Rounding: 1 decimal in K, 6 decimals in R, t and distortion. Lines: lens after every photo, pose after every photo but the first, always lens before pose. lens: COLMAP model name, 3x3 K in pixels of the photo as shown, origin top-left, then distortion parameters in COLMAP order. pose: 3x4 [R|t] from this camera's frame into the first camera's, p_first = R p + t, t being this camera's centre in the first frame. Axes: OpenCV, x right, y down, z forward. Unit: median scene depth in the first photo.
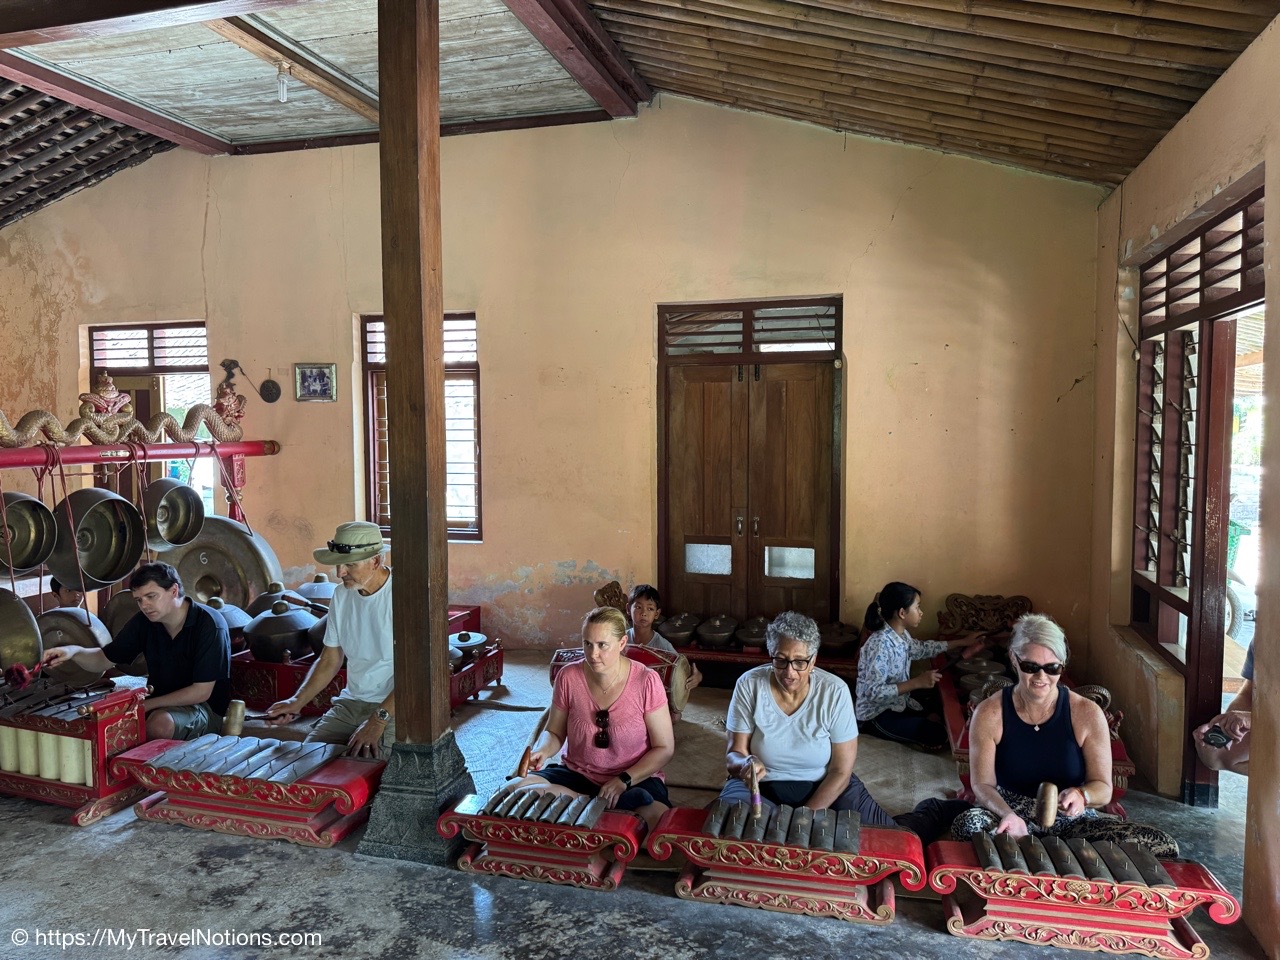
lens RADIAL K [[917.6, 0, 640.0], [0, 917.6, 480.0], [0, 0, 1]] dist [0.117418, -0.230781]
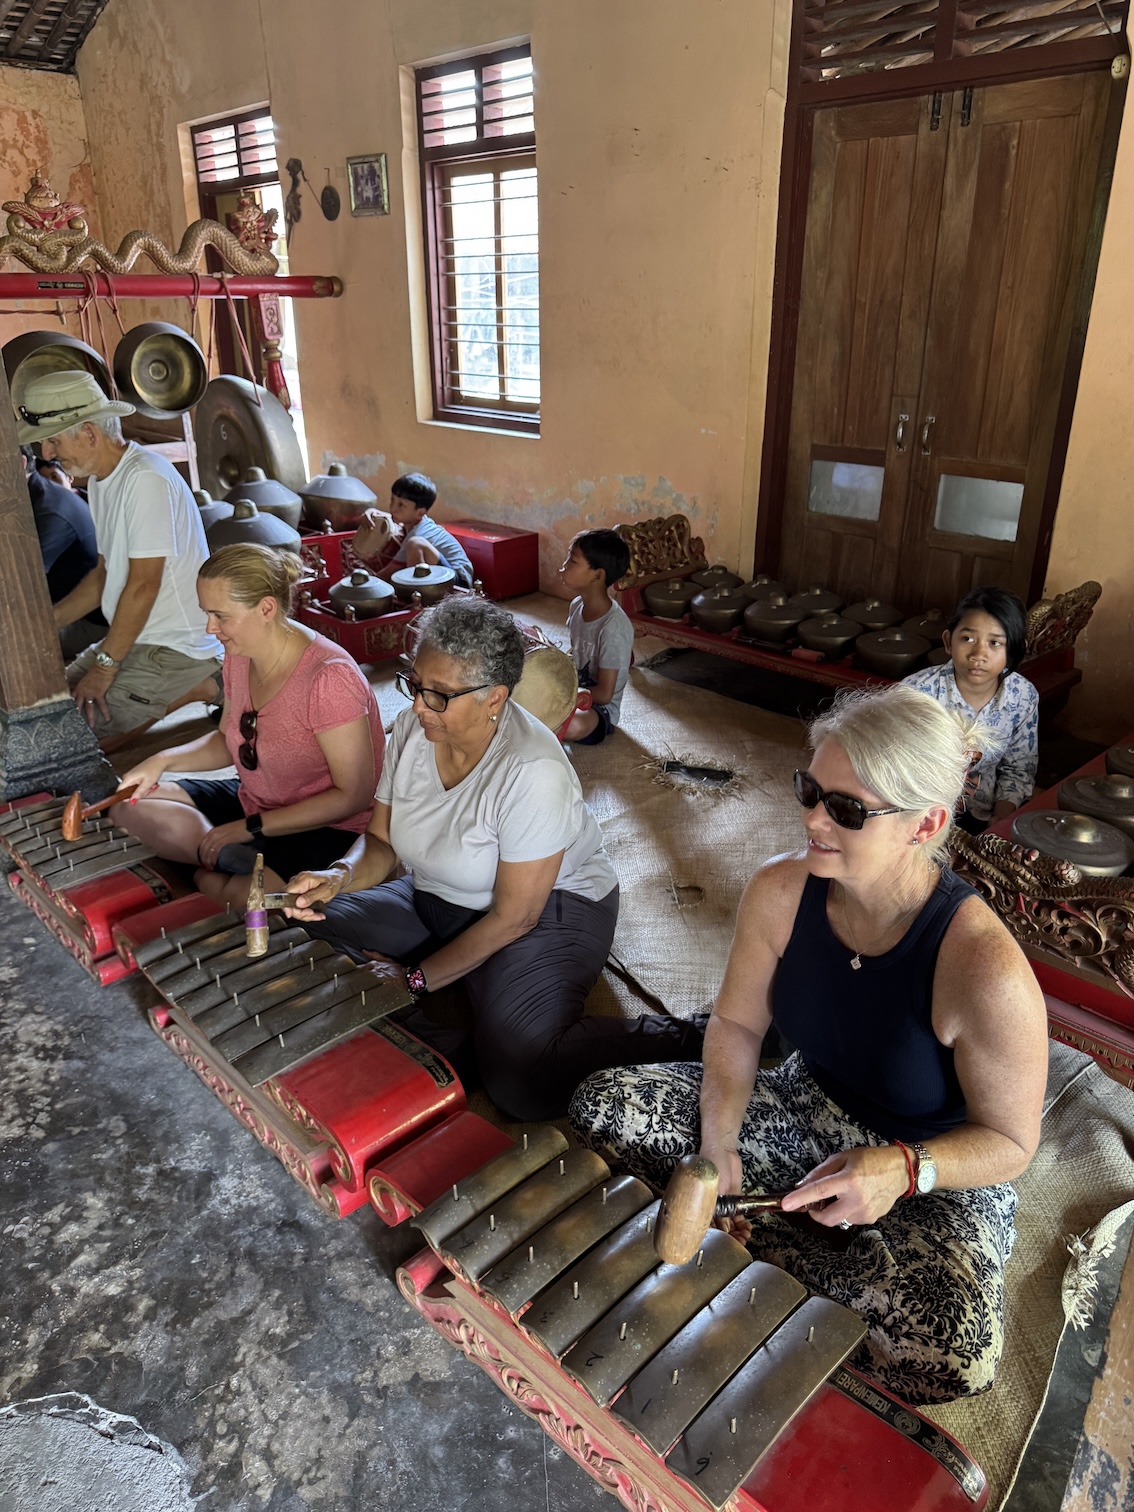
lens RADIAL K [[1100.4, 0, 567.0], [0, 1100.4, 756.0], [0, 0, 1]] dist [0.044516, -0.067765]
pose [[0.848589, 0.201569, -0.489149, 0.293445], [-0.030933, 0.941897, 0.334475, 0.017113], [0.528147, -0.268701, 0.805519, 0.309518]]
